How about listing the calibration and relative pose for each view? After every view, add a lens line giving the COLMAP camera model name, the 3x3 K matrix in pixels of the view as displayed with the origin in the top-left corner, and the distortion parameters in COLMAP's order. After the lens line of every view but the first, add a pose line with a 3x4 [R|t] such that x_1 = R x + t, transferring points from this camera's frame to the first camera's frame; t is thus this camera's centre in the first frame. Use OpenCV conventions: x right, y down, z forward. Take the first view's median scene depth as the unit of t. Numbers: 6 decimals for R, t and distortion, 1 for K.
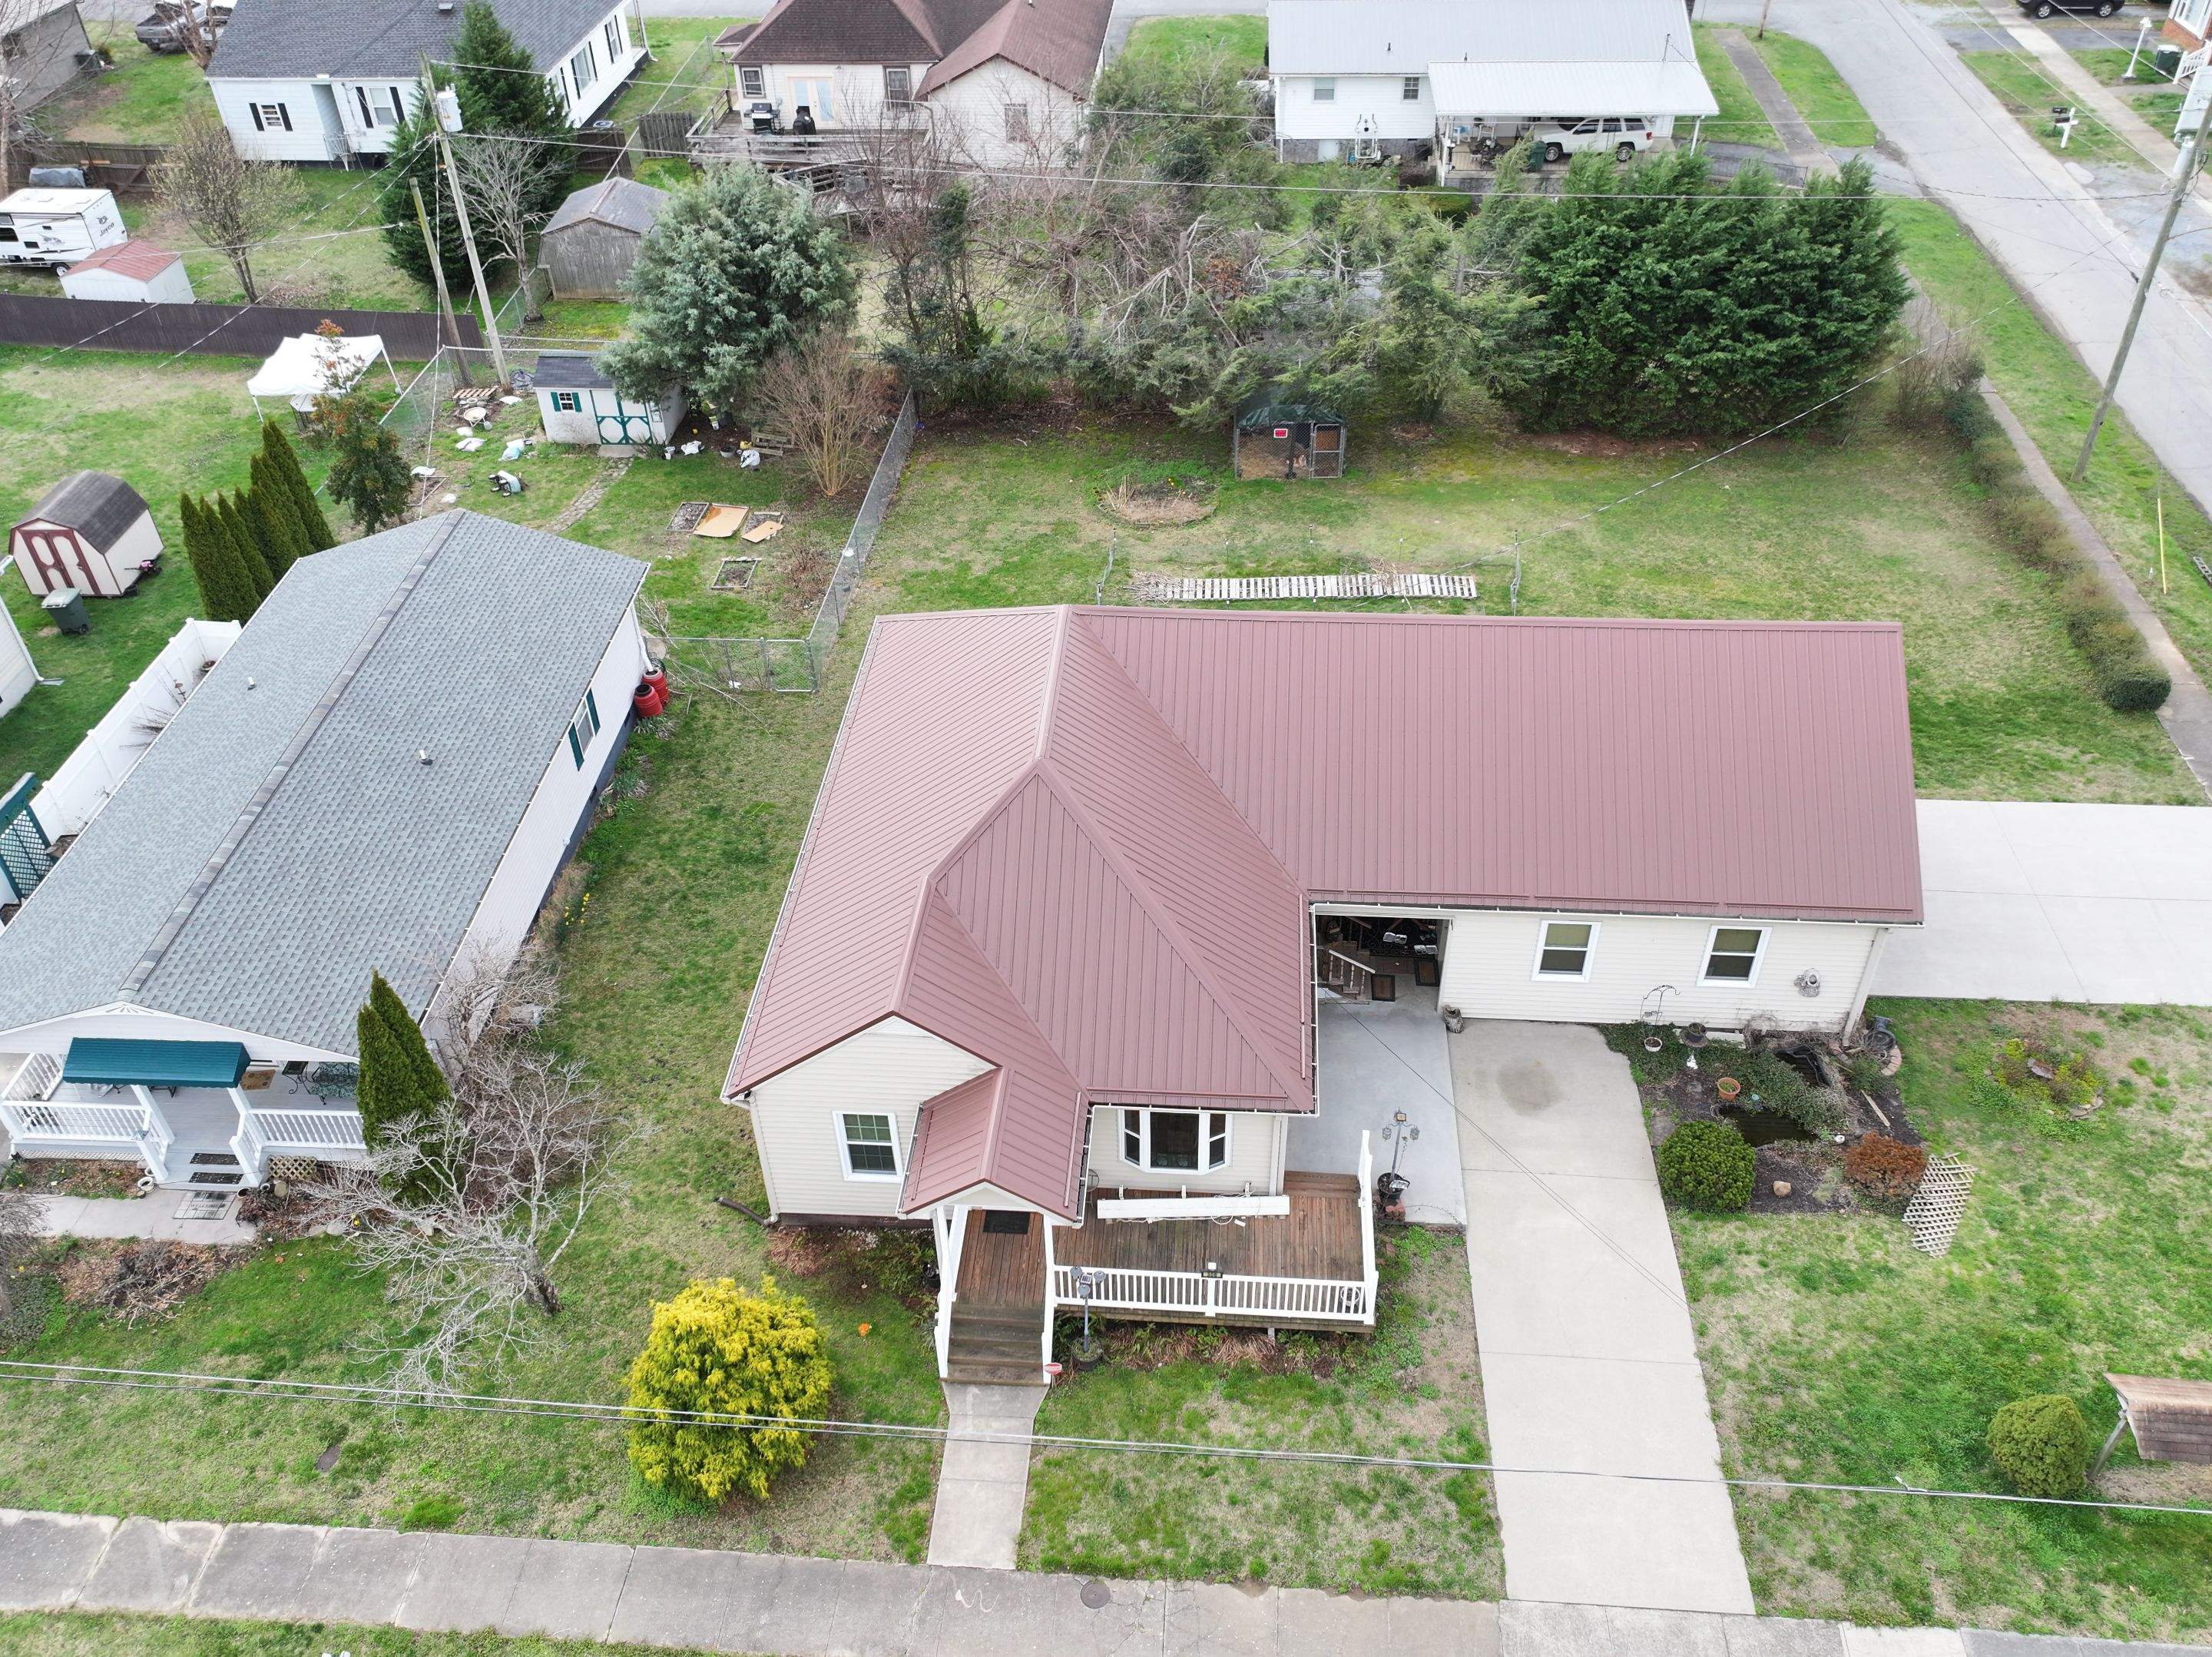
lens RADIAL K [[1767.7, 0, 1106.9], [0, 1767.7, 834.7], [0, 0, 1]] dist [0.005565, 0.002017]
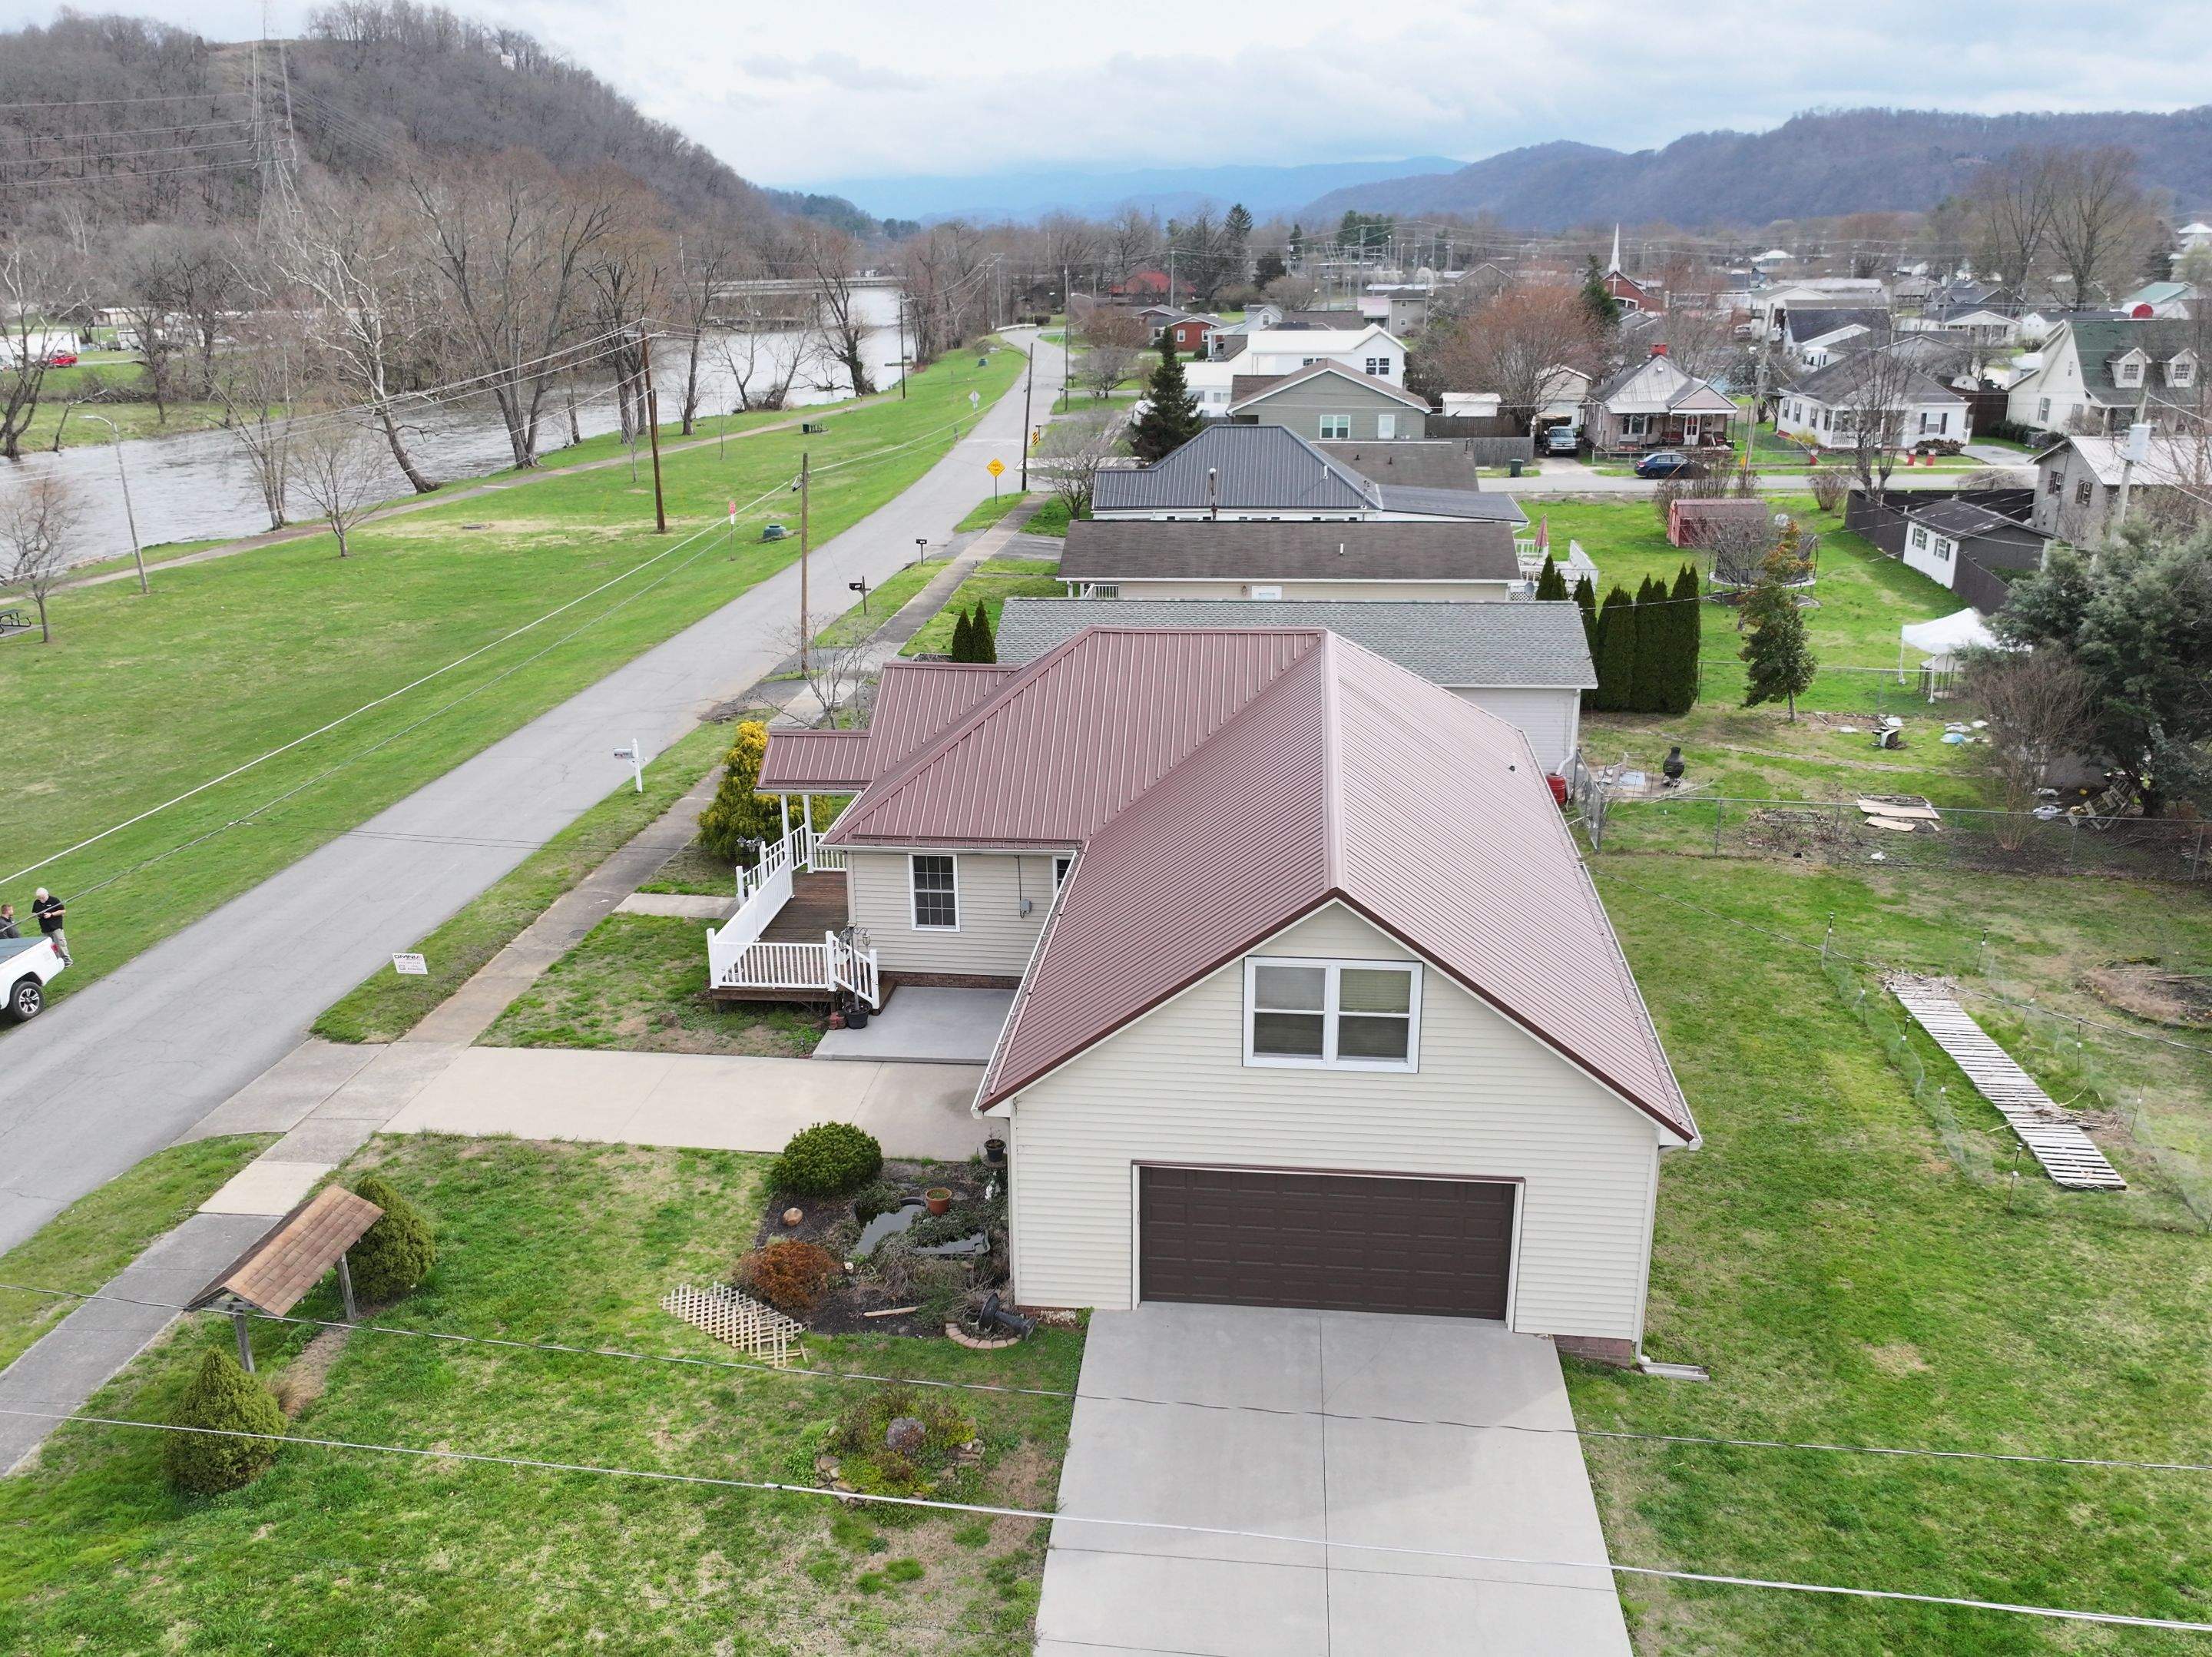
lens RADIAL K [[1767.7, 0, 1106.9], [0, 1767.7, 834.7], [0, 0, 1]] dist [0.005565, 0.002017]
pose [[-0.039896, 0.324678, -0.944983, 1.108835], [-0.621504, 0.732465, 0.277900, -0.270545], [0.782395, 0.598398, 0.172566, 0.834029]]
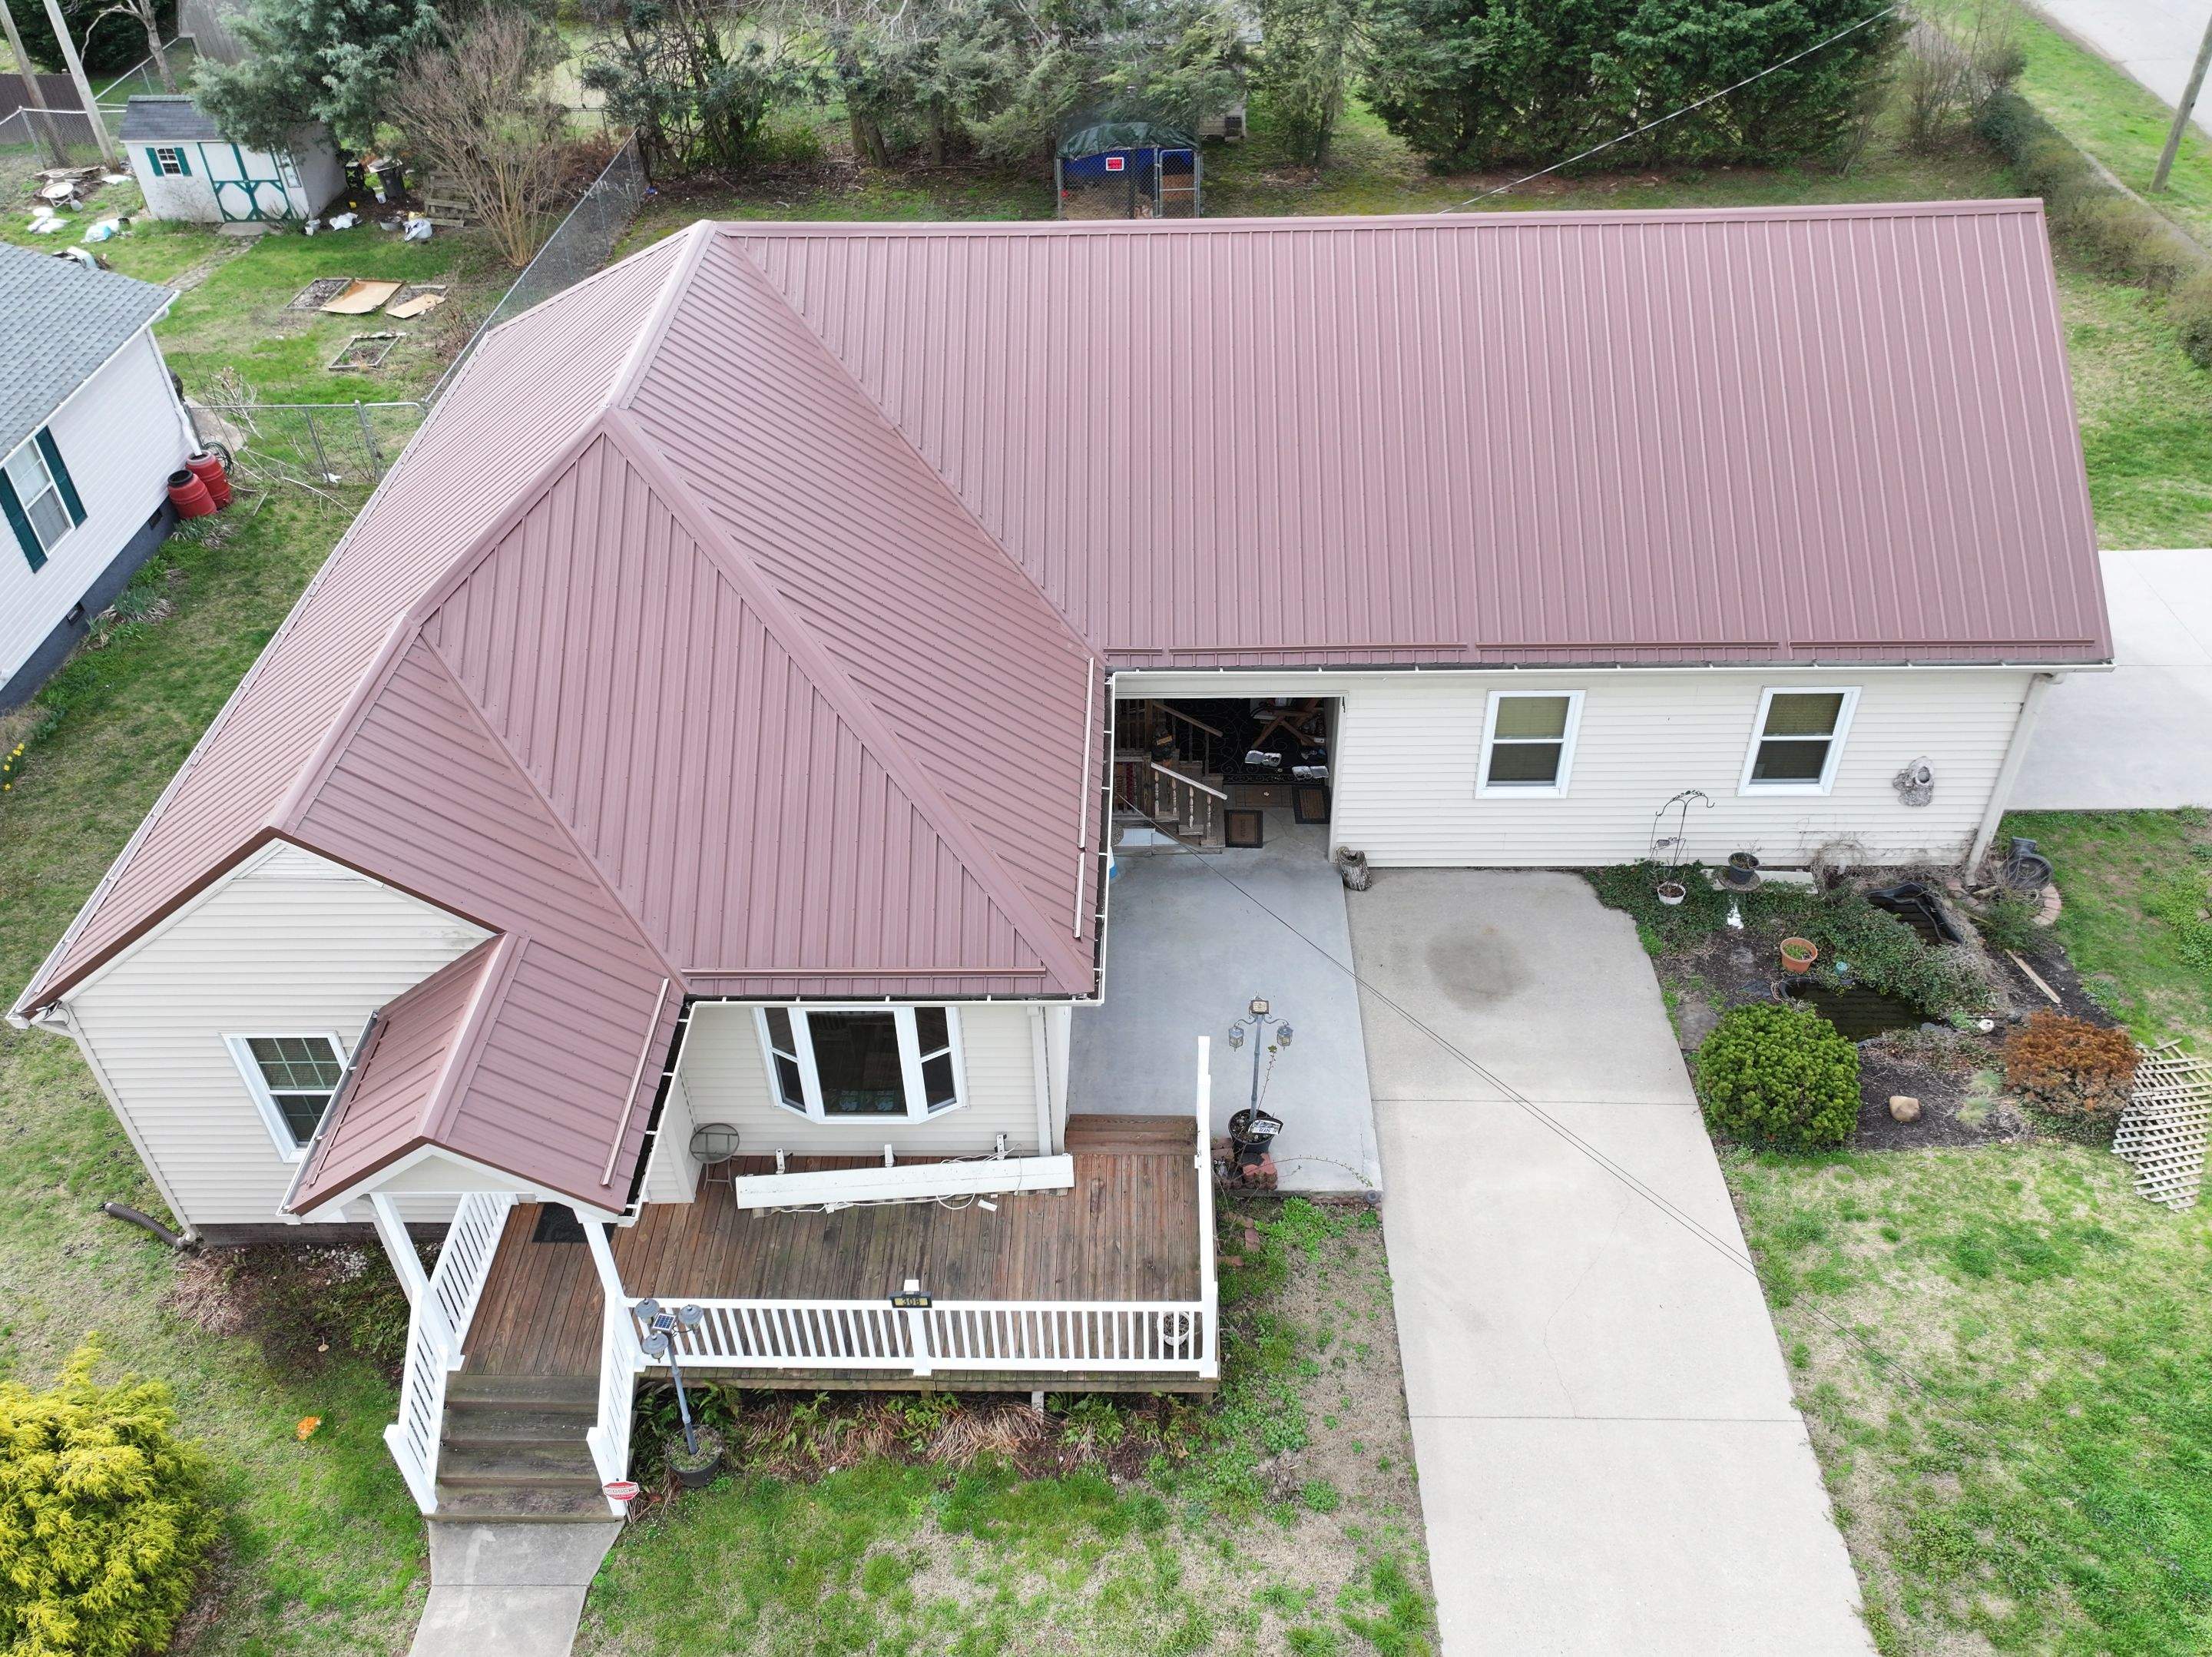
lens RADIAL K [[1767.7, 0, 1106.9], [0, 1767.7, 834.7], [0, 0, 1]] dist [0.005565, 0.002017]
pose [[0.998610, -0.036653, 0.037864, 0.090525], [0.036689, 0.999327, -0.000245, 0.095016], [-0.037829, 0.001634, 0.999283, 0.400569]]
